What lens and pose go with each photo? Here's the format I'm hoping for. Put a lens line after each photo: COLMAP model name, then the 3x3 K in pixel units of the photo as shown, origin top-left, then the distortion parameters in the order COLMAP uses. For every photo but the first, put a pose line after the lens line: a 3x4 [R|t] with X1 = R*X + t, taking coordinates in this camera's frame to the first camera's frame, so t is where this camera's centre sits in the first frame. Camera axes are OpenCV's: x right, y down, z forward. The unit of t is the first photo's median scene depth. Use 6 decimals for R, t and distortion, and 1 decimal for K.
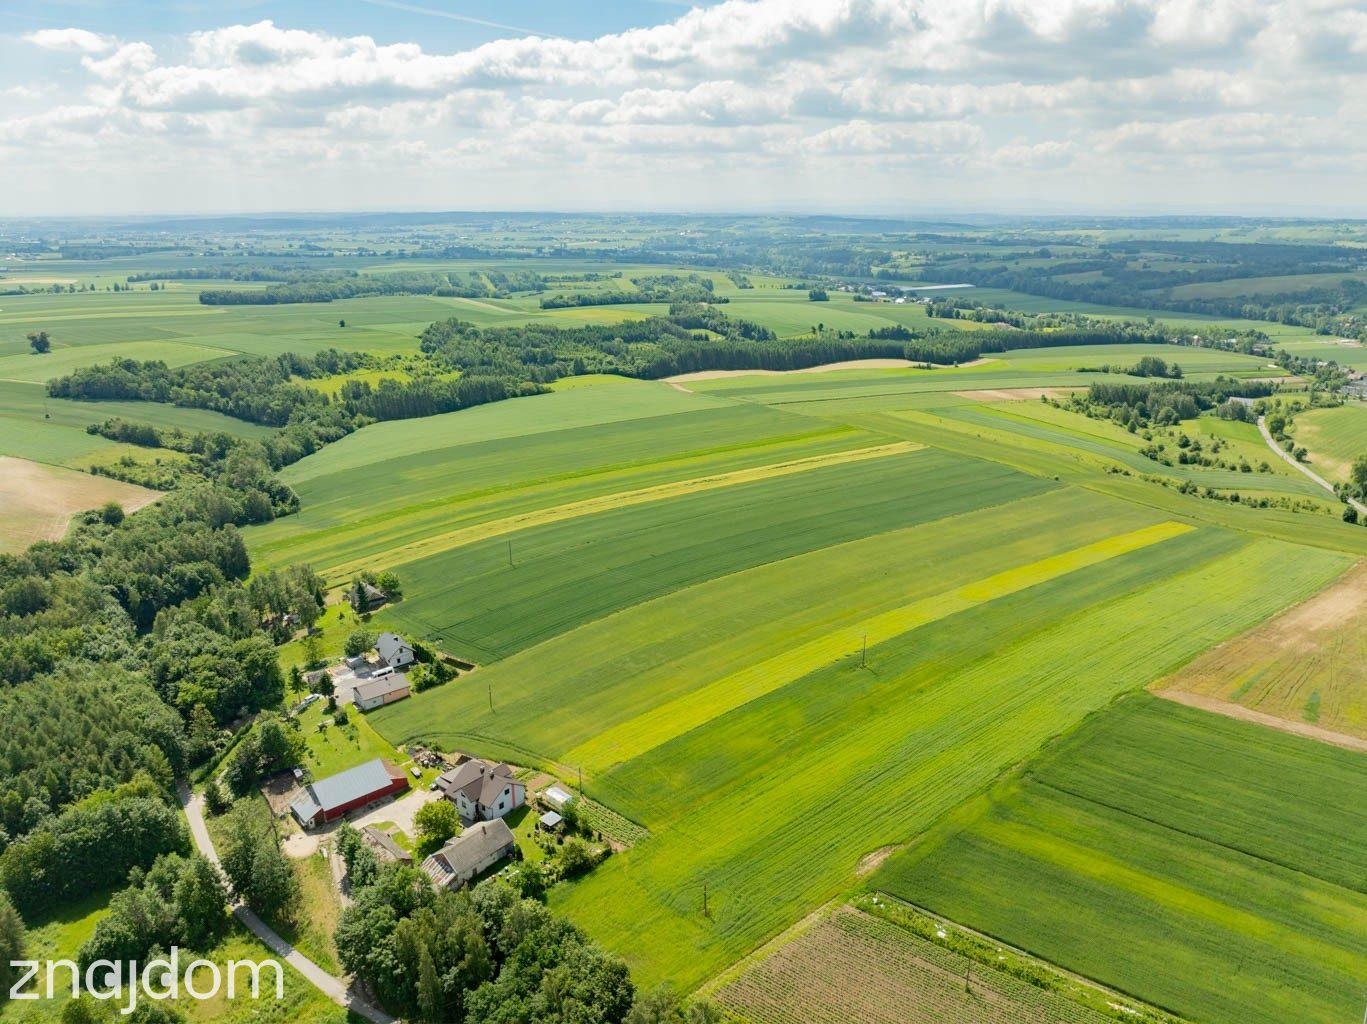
lens RADIAL K [[966.8, 0, 683.7], [0, 966.8, 521.9], [0, 0, 1]] dist [-0.042194, 0.009123]
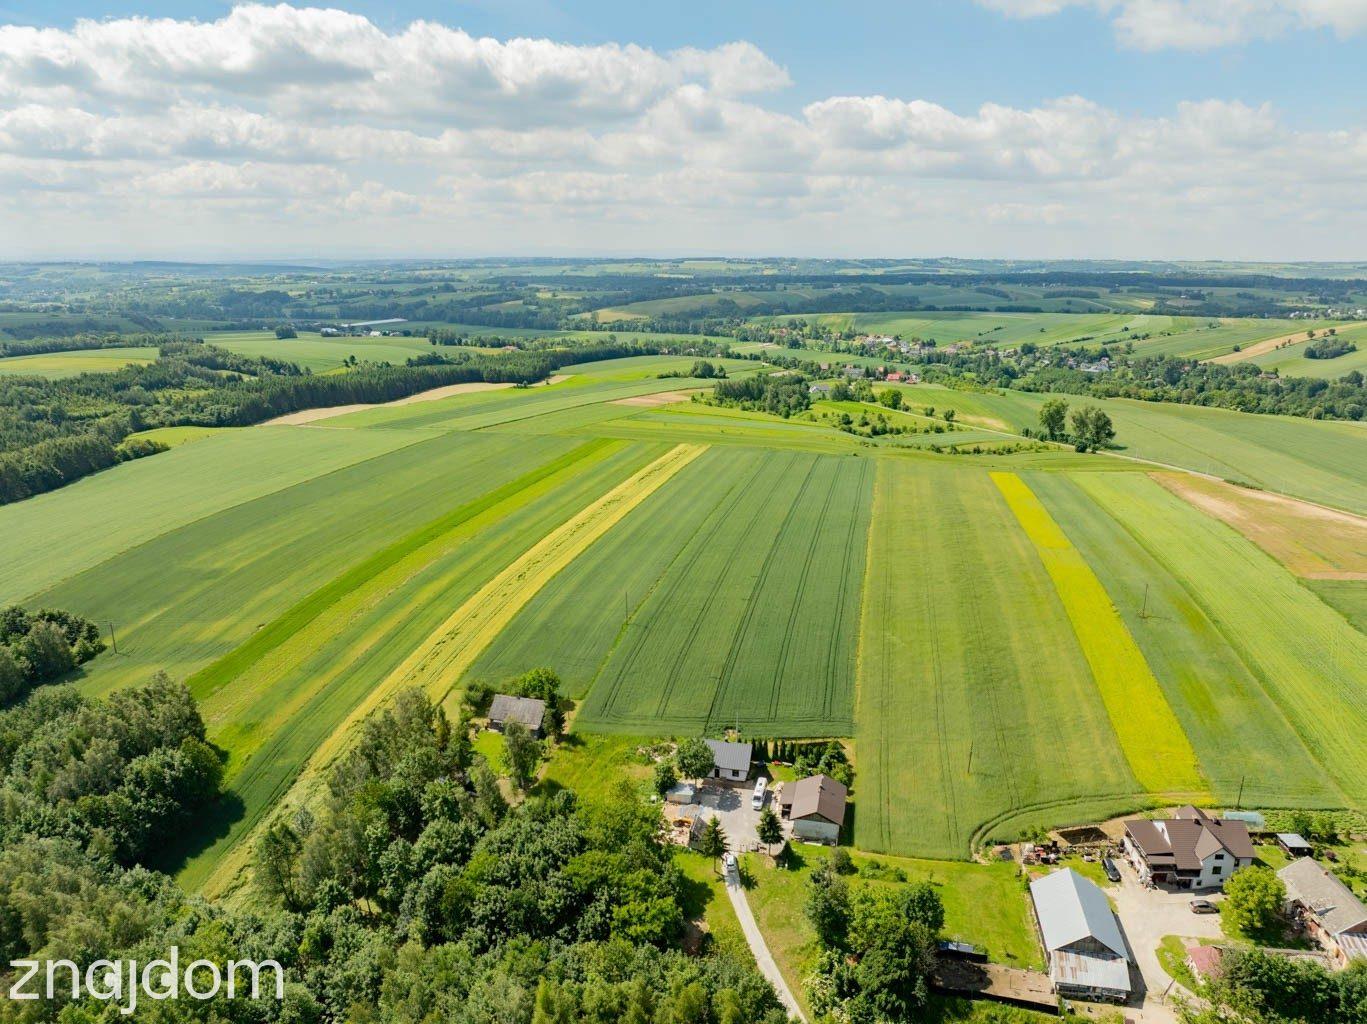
lens RADIAL K [[966.8, 0, 694.4], [0, 966.8, 509.7], [0, 0, 1]] dist [-0.042194, 0.009123]
pose [[0.783585, -0.154110, 0.601868, -0.191760], [0.187791, 0.982184, 0.007002, -0.012611], [-0.592224, 0.107538, 0.798565, 0.125355]]
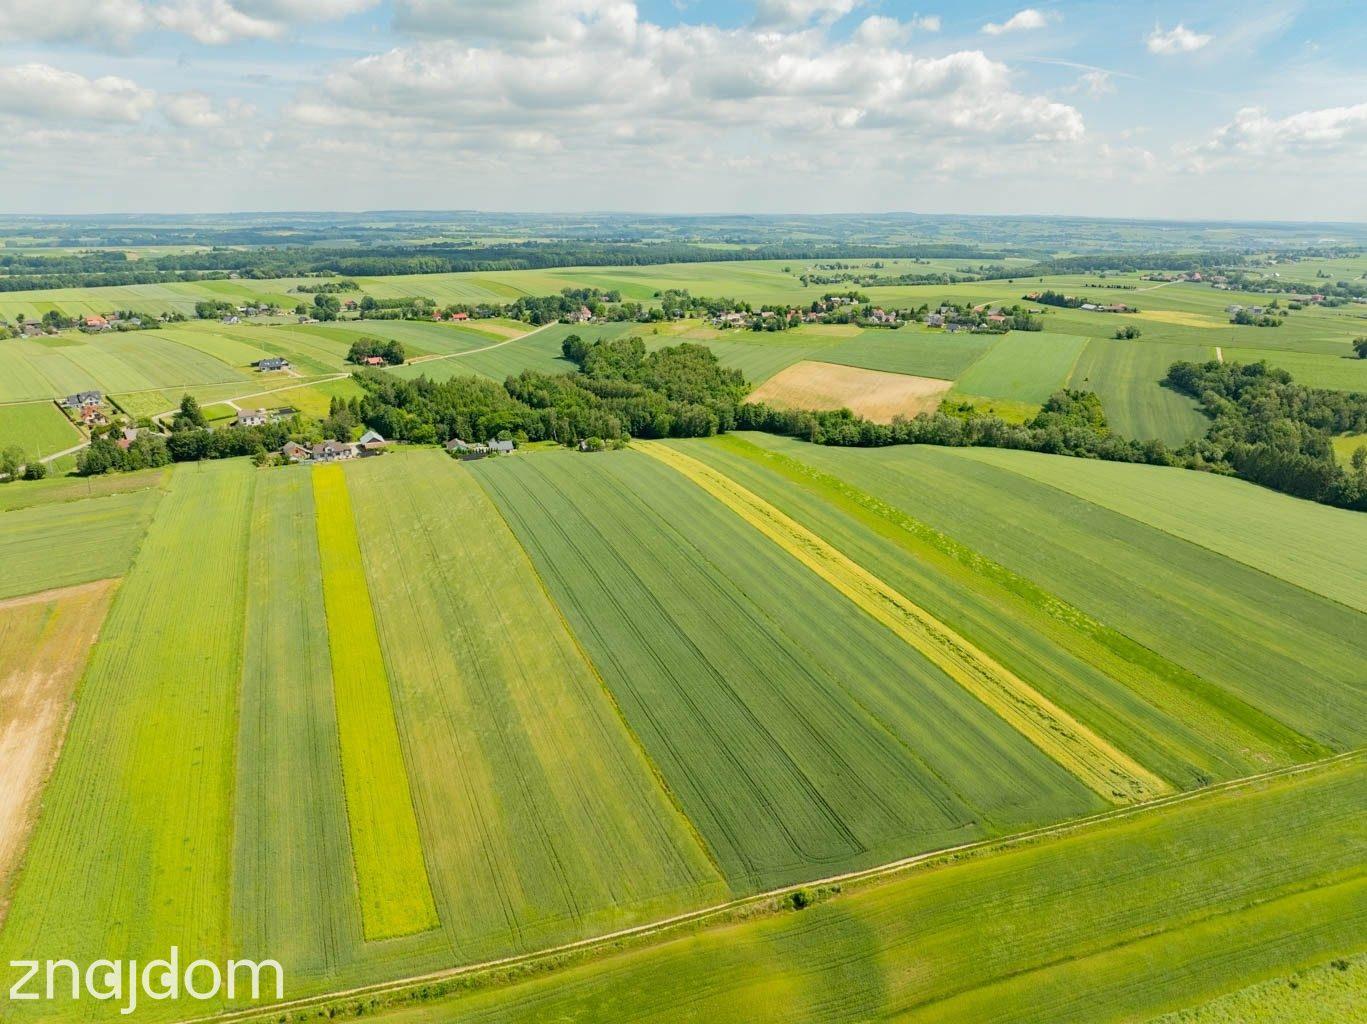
lens RADIAL K [[966.8, 0, 696.4], [0, 966.8, 465.5], [0, 0, 1]] dist [-0.042194, 0.009123]
pose [[-0.300704, 0.244939, -0.921728, 0.340886], [-0.306379, 0.890422, 0.336573, -0.150795], [0.903166, 0.383607, -0.192709, 0.463839]]
